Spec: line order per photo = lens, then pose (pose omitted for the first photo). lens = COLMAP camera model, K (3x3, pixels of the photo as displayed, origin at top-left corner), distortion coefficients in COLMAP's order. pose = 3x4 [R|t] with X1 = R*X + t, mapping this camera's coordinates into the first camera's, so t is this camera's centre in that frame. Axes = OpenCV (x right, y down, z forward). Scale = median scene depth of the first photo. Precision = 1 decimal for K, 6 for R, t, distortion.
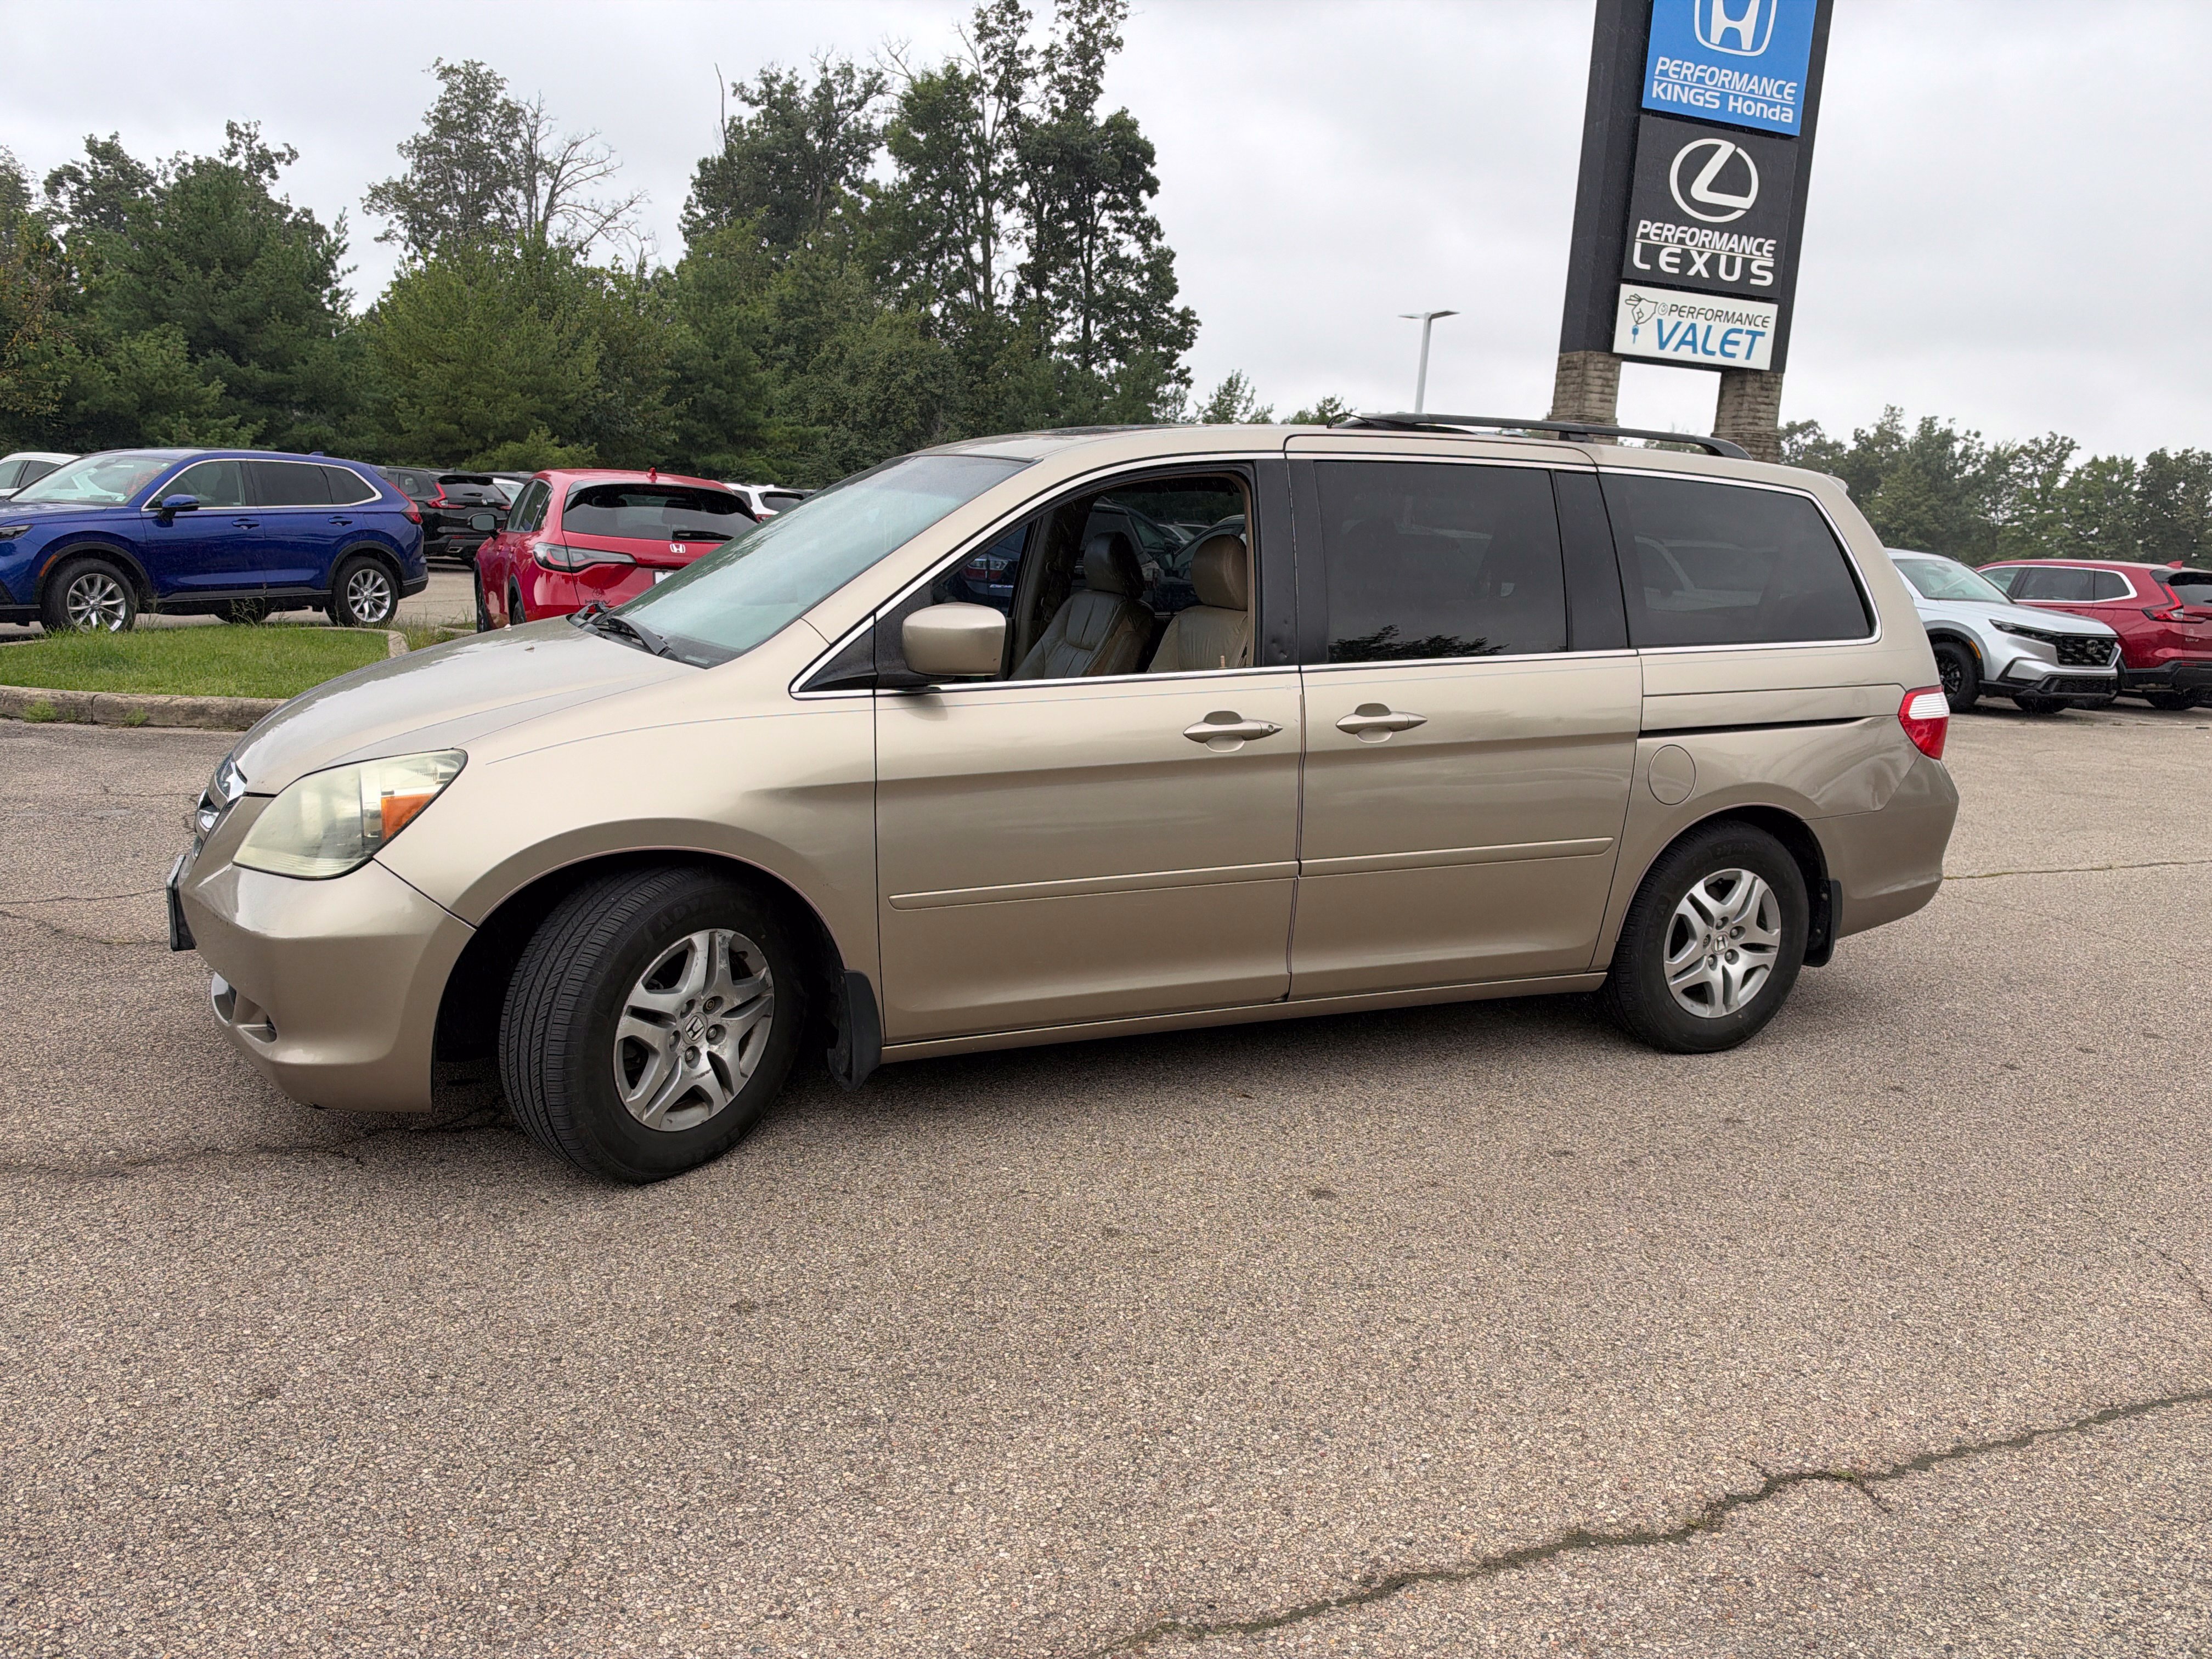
lens RADIAL K [[1620.6, 0, 1122.0], [0, 1620.6, 827.5], [0, 0, 1]] dist [0.003200, -0.022074]
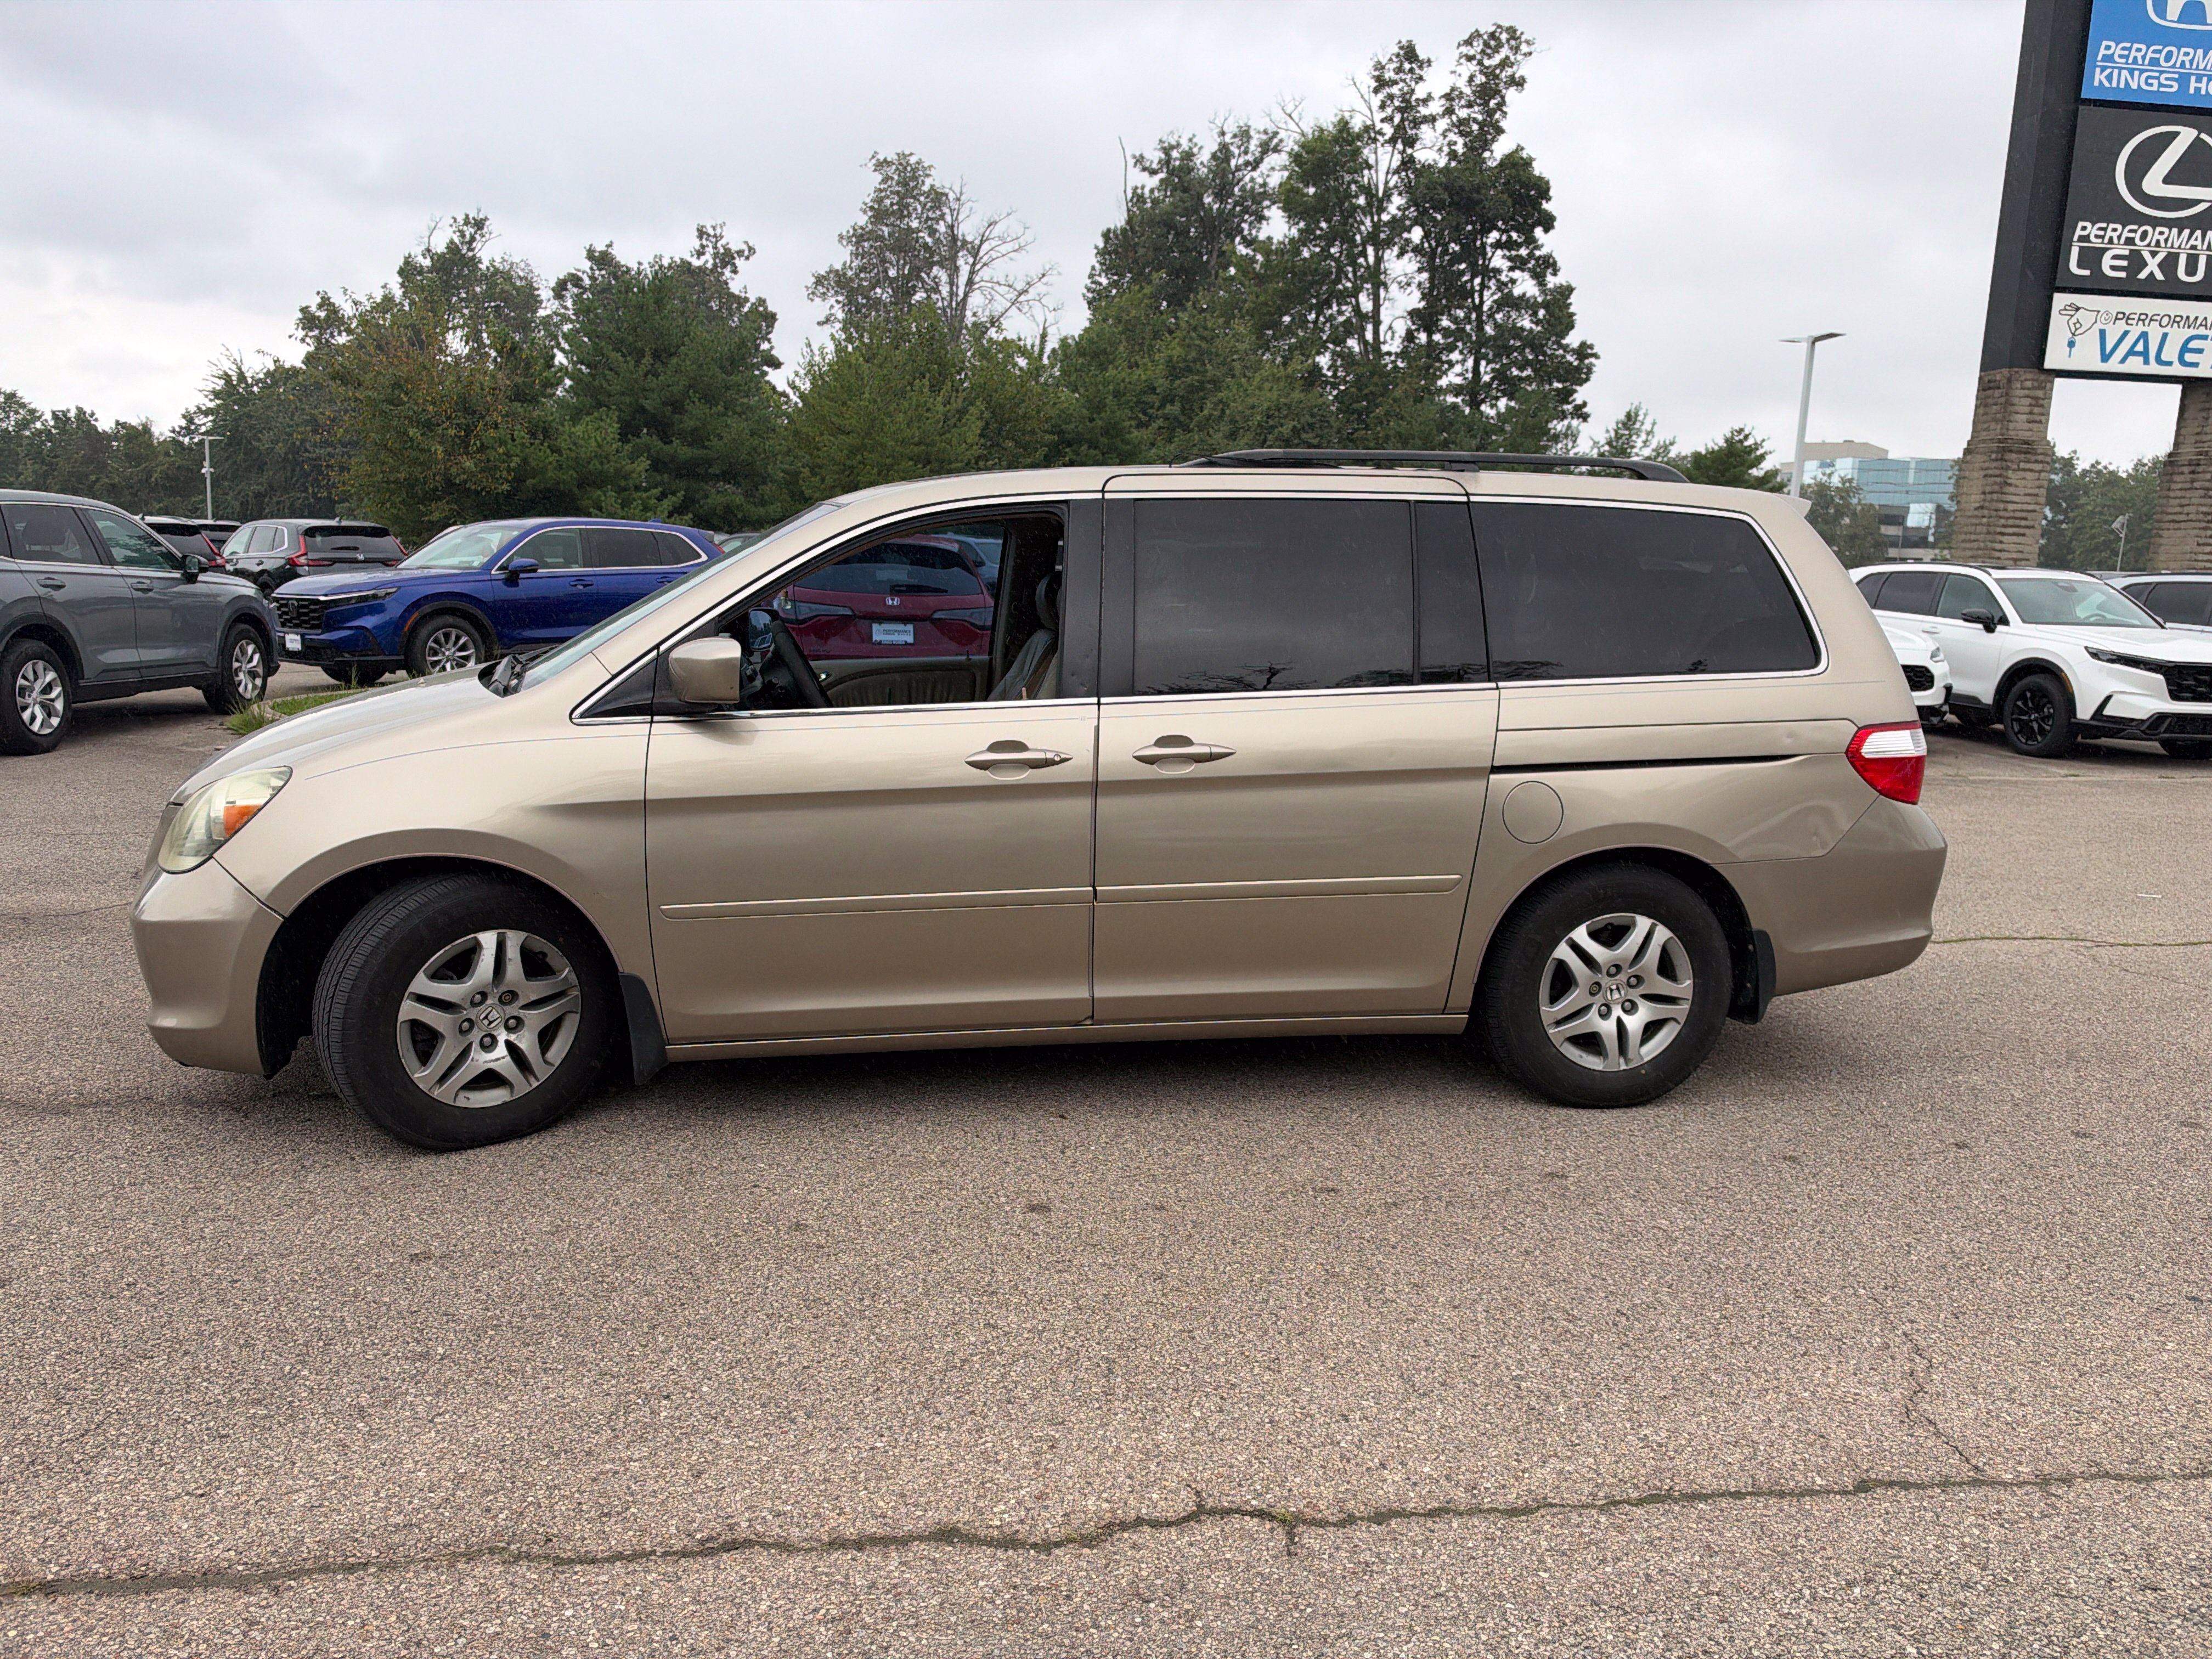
lens RADIAL K [[1620.6, 0, 1114.8], [0, 1620.6, 838.4], [0, 0, 1]] dist [0.003200, -0.022074]
pose [[0.967644, 0.019683, -0.251552, 0.320438], [-0.025422, 0.999485, -0.019584, 0.007744], [0.251037, 0.025345, 0.967646, 0.010456]]
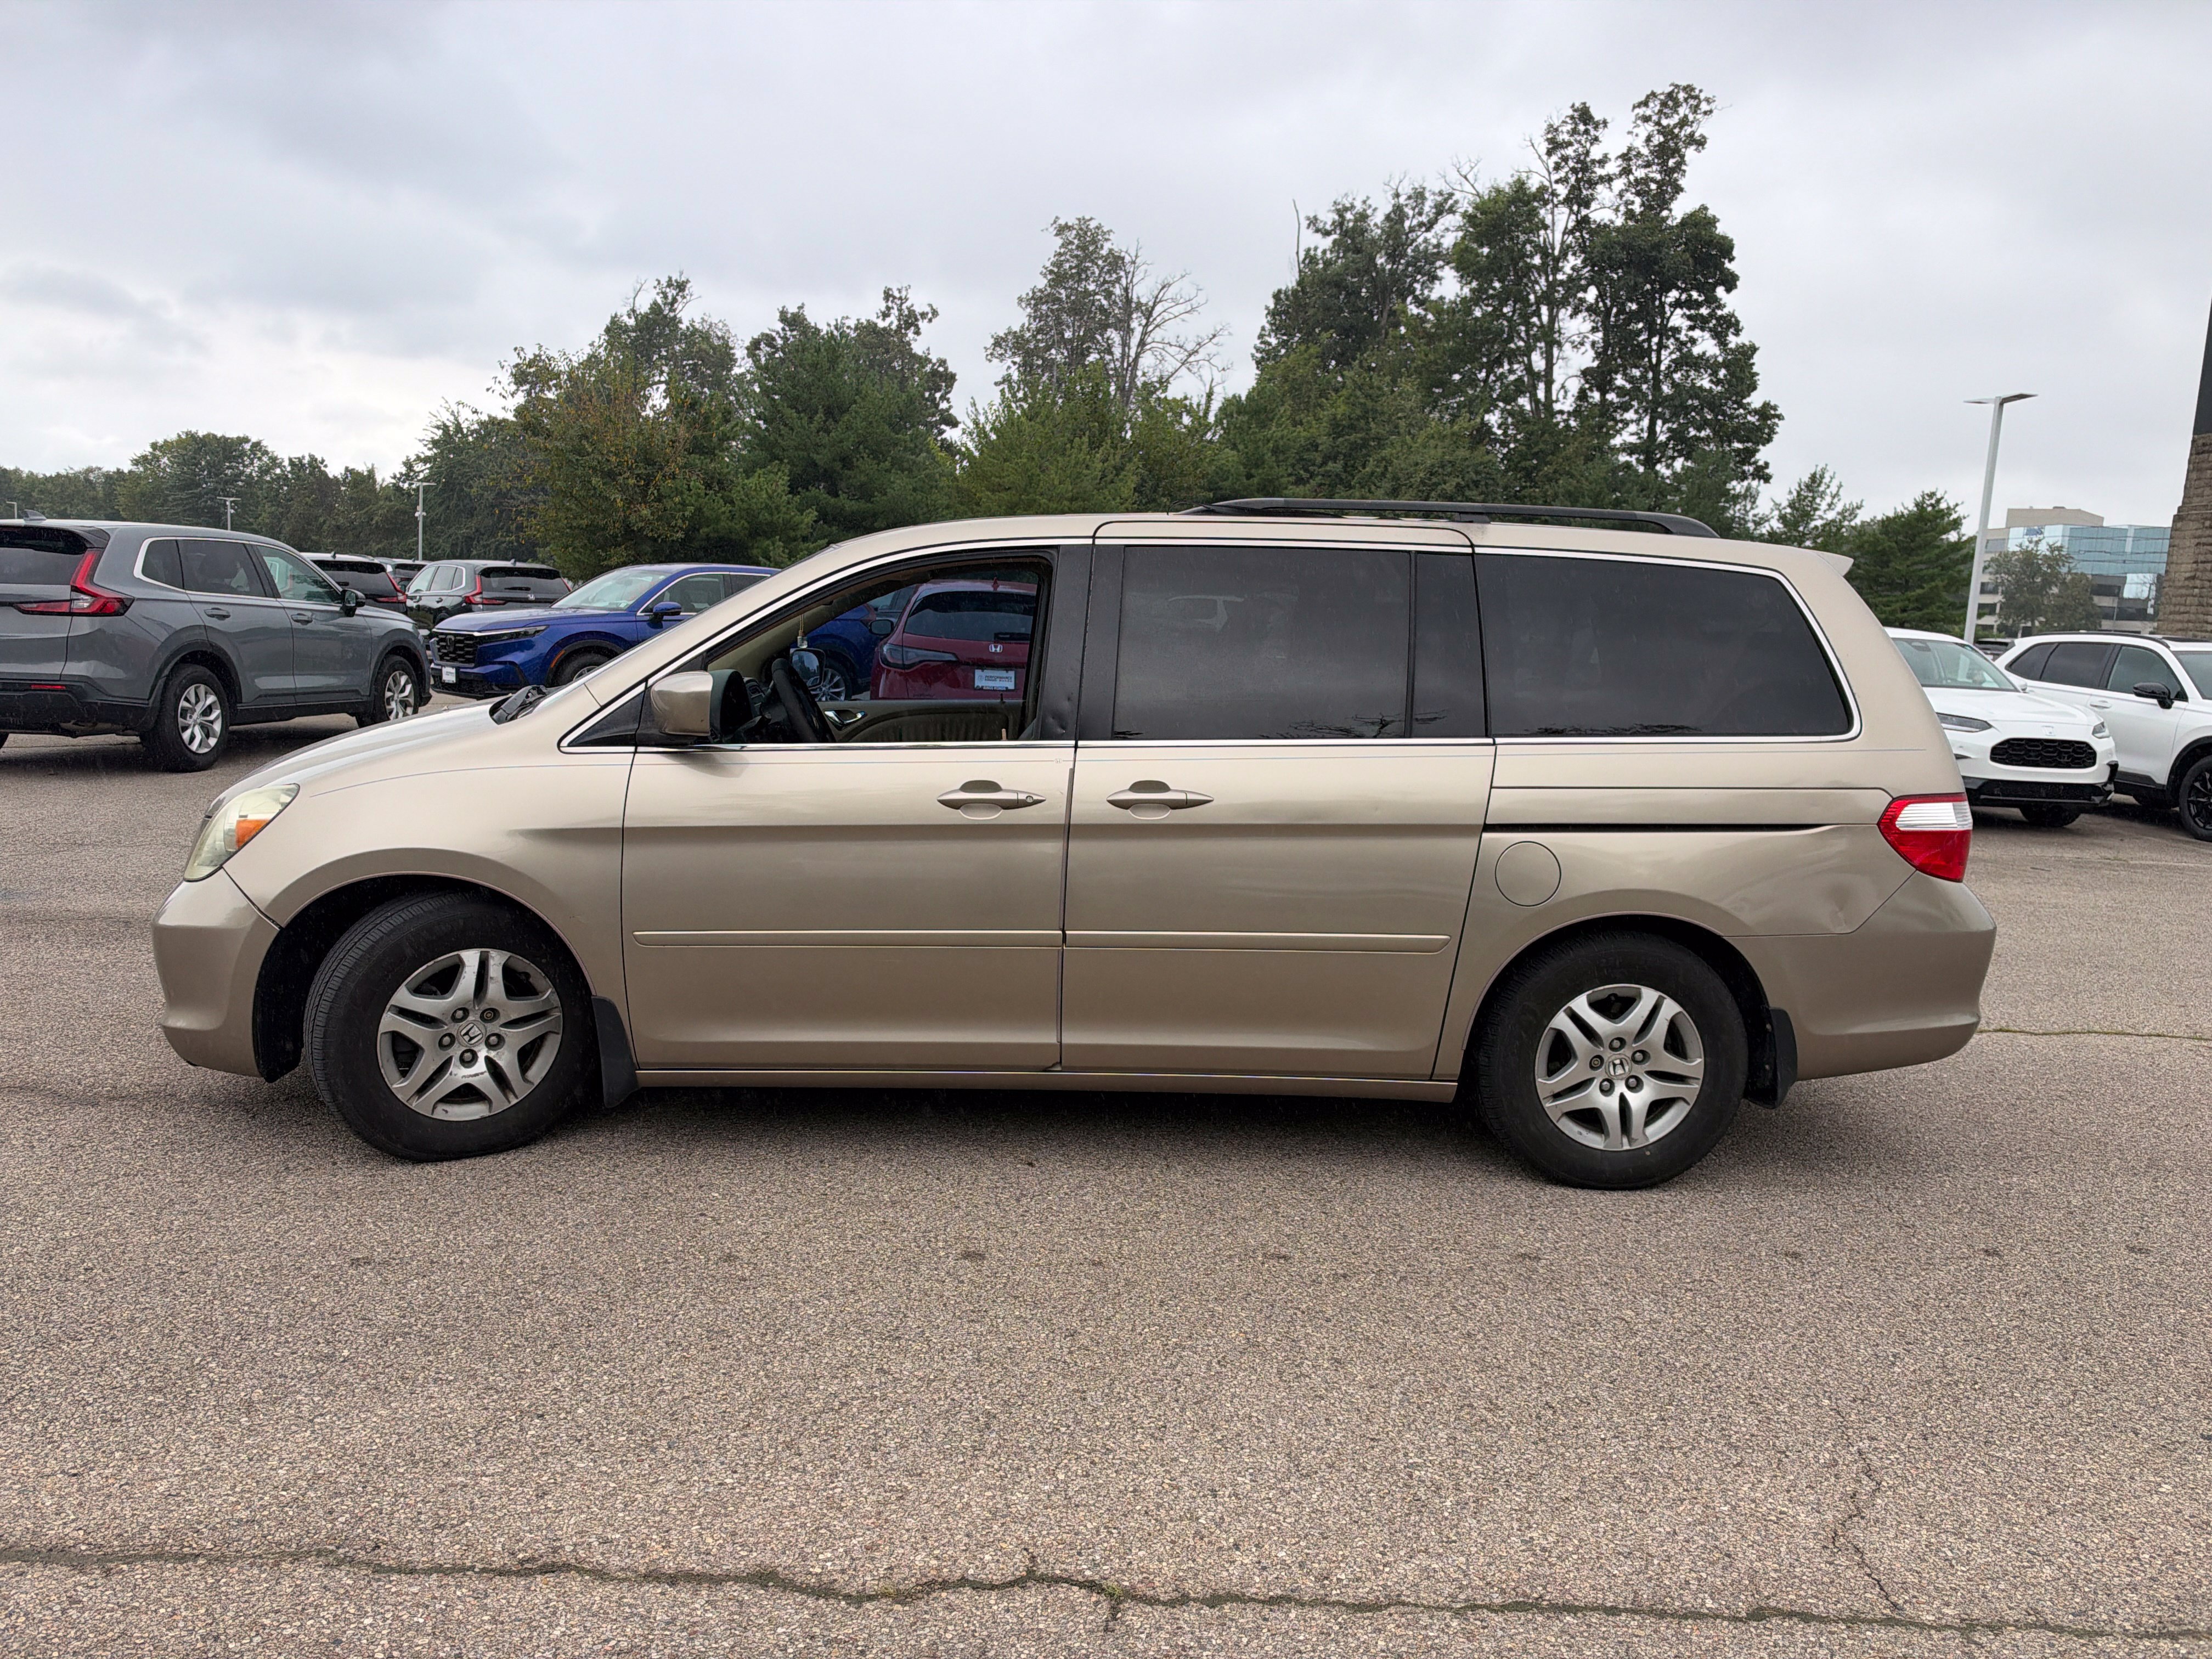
lens RADIAL K [[1620.6, 0, 1085.5], [0, 1620.6, 810.5], [0, 0, 1]] dist [0.003200, -0.022074]
pose [[0.930715, 0.039327, -0.363626, 0.412535], [-0.066811, 0.995755, -0.063311, 0.006448], [0.359592, 0.083219, 0.929391, 0.046336]]
